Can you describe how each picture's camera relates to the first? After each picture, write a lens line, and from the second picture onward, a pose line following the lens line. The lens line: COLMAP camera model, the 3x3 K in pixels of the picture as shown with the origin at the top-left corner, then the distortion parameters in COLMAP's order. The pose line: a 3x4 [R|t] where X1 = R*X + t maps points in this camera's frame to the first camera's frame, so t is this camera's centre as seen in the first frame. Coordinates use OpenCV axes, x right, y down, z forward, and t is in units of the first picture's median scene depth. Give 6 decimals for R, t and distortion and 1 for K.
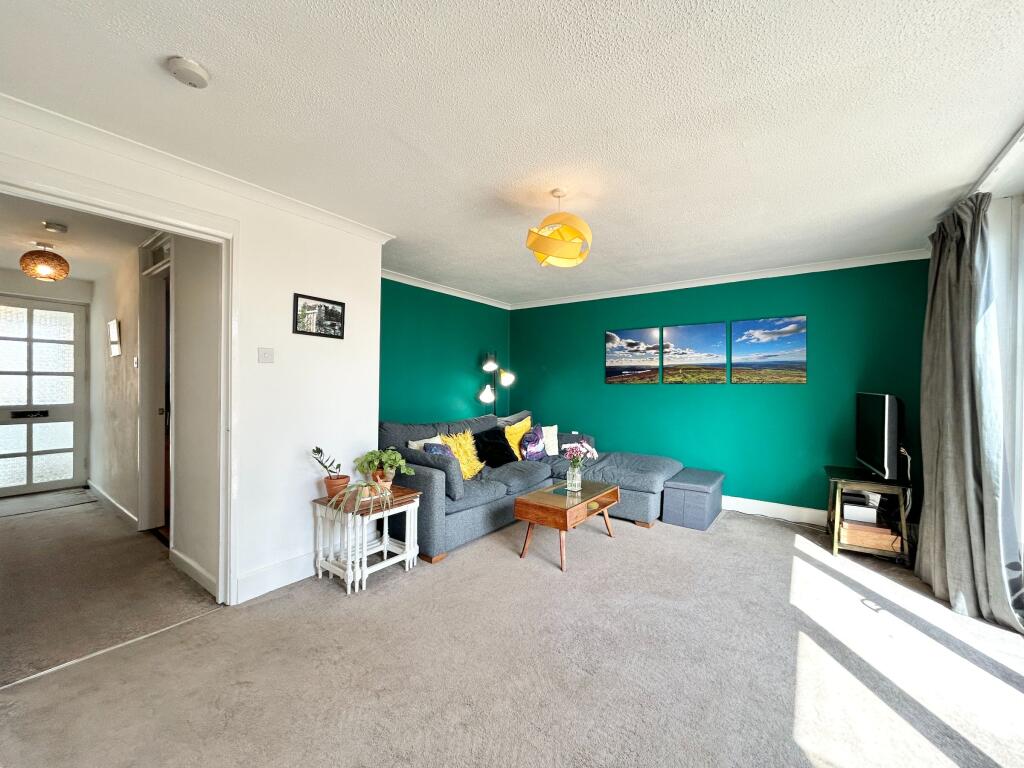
lens RADIAL K [[410.7, 0, 512.0], [0, 410.7, 384.0], [0, 0, 1]] dist [-0.001741, -0.000107]
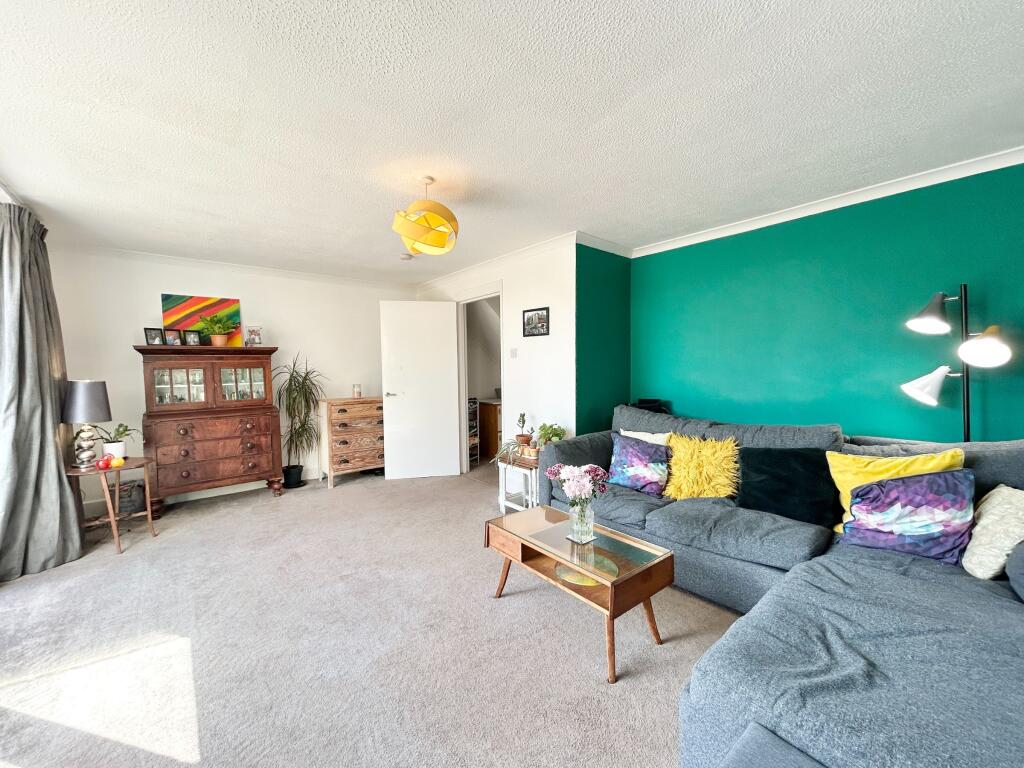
lens RADIAL K [[410.7, 0, 512.0], [0, 410.7, 384.0], [0, 0, 1]] dist [-0.001741, -0.000107]
pose [[-0.242362, 0.045623, -0.969113, 0.585575], [0.020238, 0.998914, 0.041965, -0.007478], [0.969975, -0.009442, -0.243022, 0.793691]]
